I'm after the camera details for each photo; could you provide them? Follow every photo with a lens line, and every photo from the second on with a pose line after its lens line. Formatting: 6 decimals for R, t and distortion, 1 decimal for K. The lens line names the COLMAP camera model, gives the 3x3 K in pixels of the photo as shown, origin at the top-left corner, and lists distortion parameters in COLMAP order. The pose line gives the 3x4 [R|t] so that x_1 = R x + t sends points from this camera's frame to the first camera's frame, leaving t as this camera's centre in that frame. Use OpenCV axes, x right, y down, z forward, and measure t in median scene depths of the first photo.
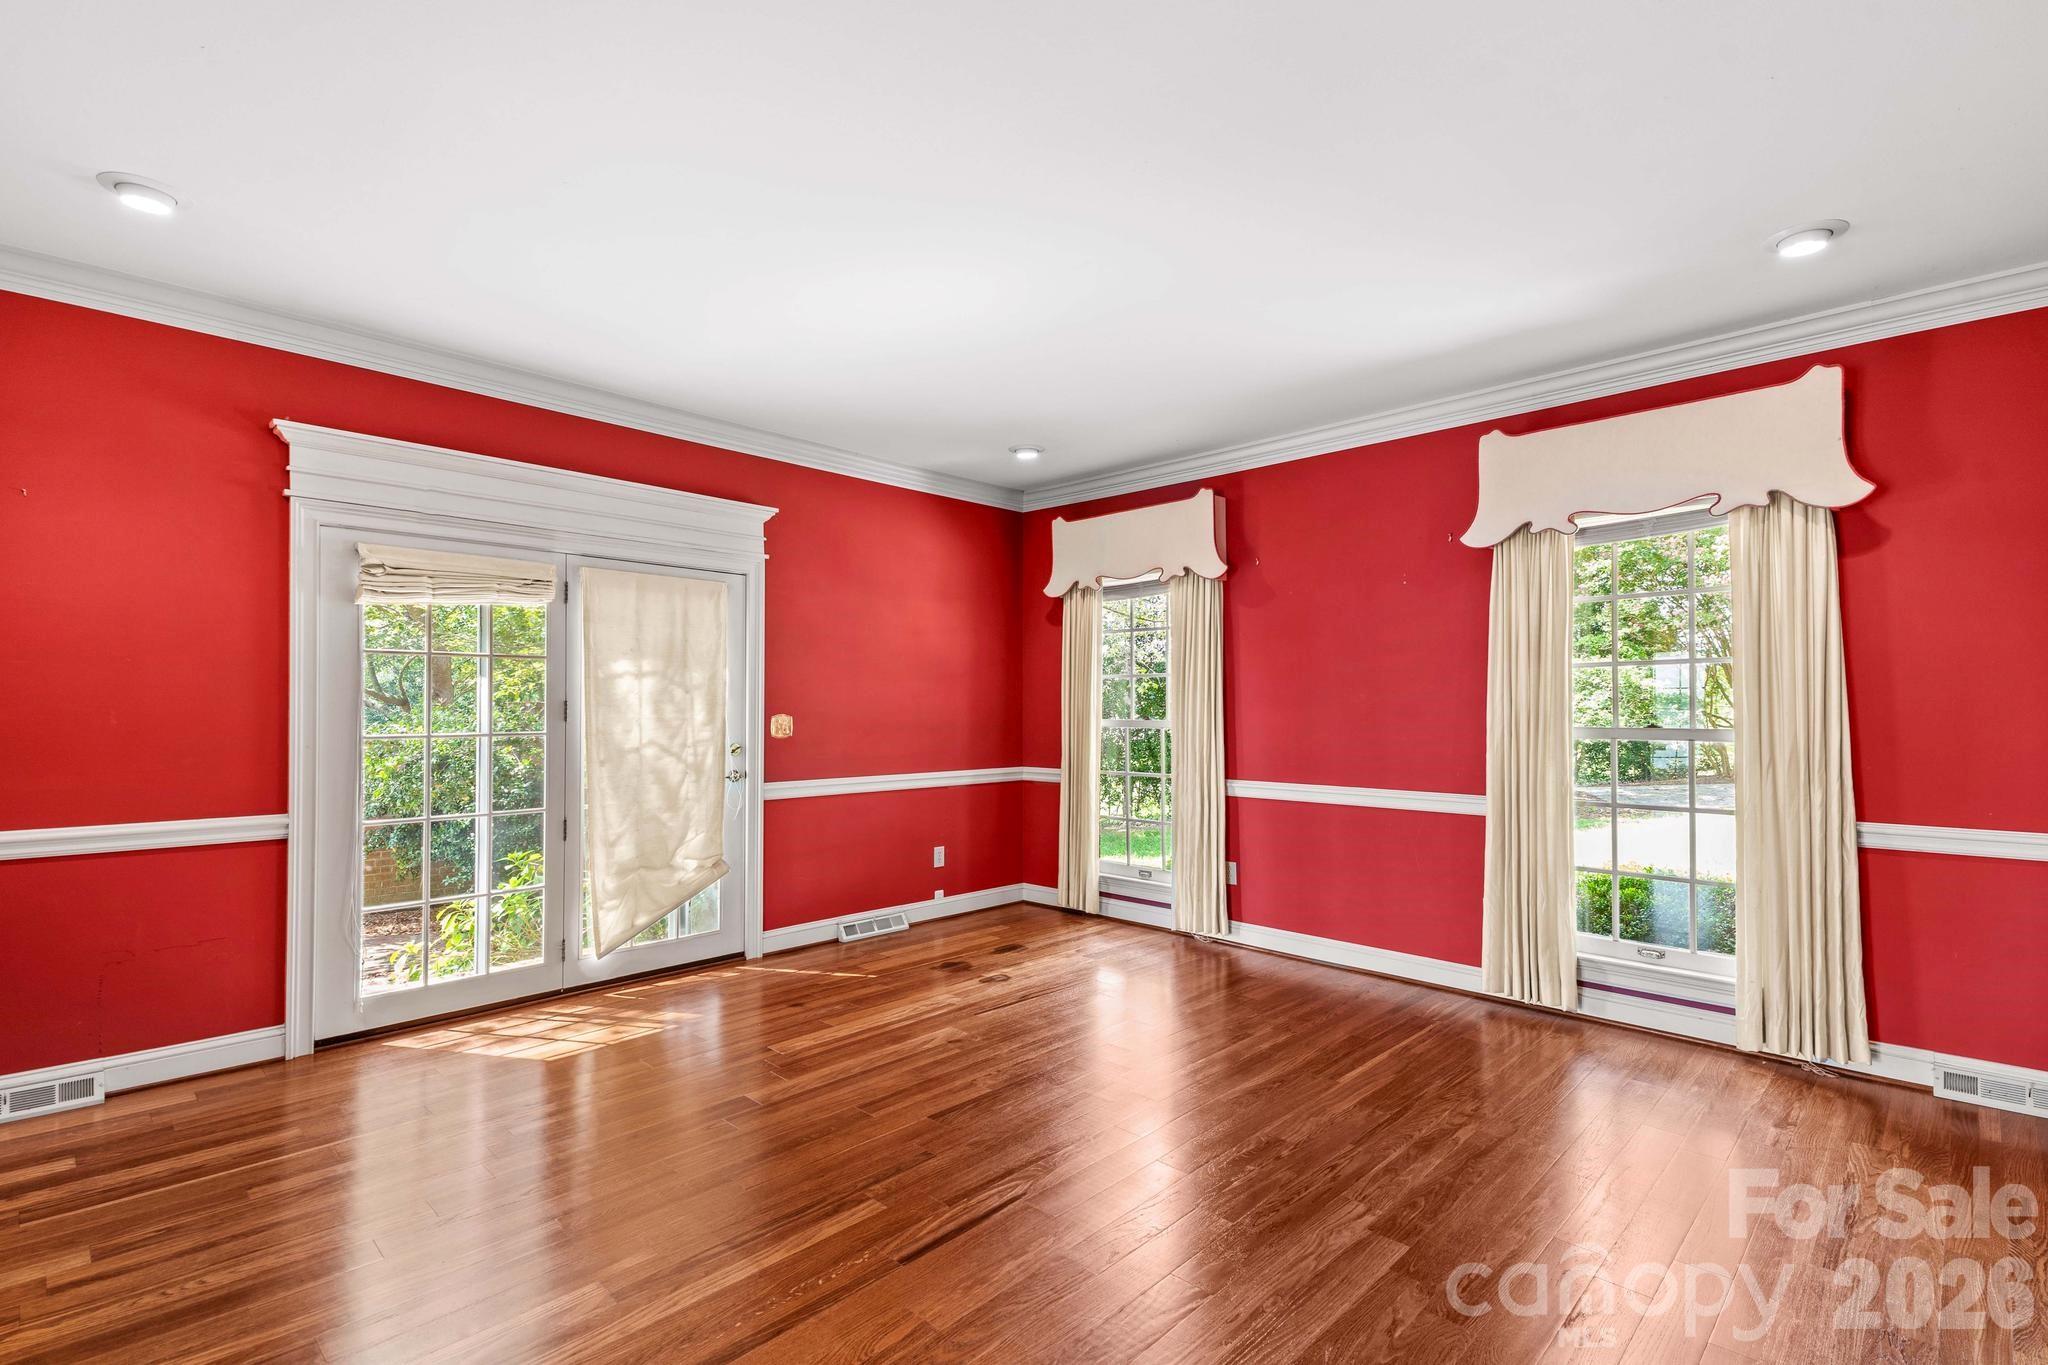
lens RADIAL K [[942.4, 0, 1016.7], [0, 942.4, 695.6], [0, 0, 1]] dist [-0.003252, 0.000167]
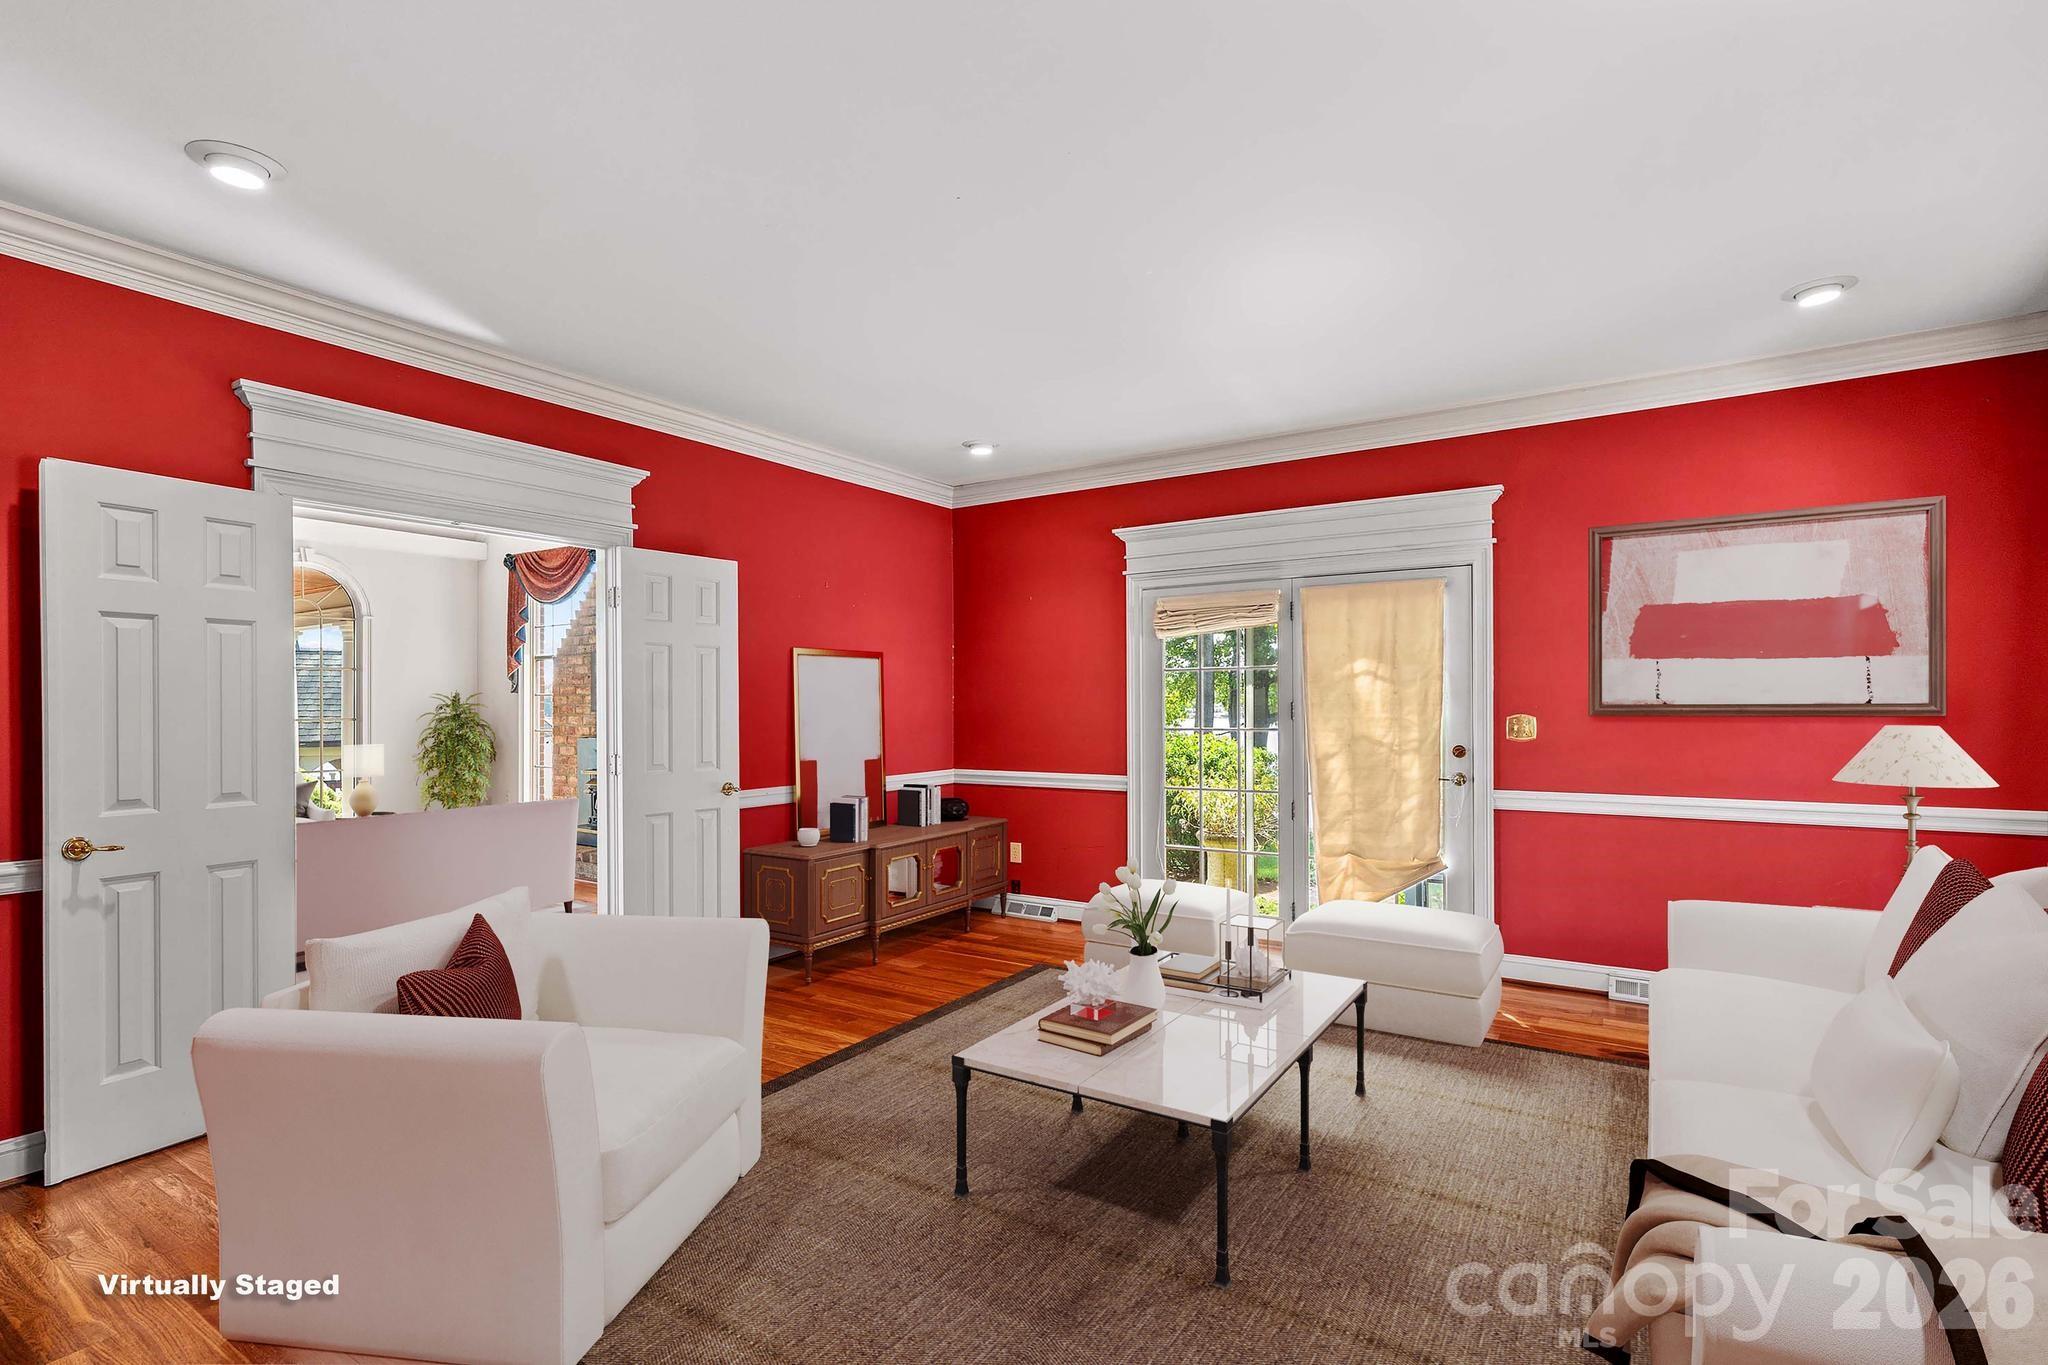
lens RADIAL K [[942.4, 0, 1017.2], [0, 942.4, 694.9], [0, 0, 1]] dist [-0.003252, 0.000167]
pose [[0.184809, -0.010659, -0.982717, 0.586705], [0.021426, 0.999747, -0.006814, -0.003042], [0.982541, -0.019796, 0.184990, 0.412200]]
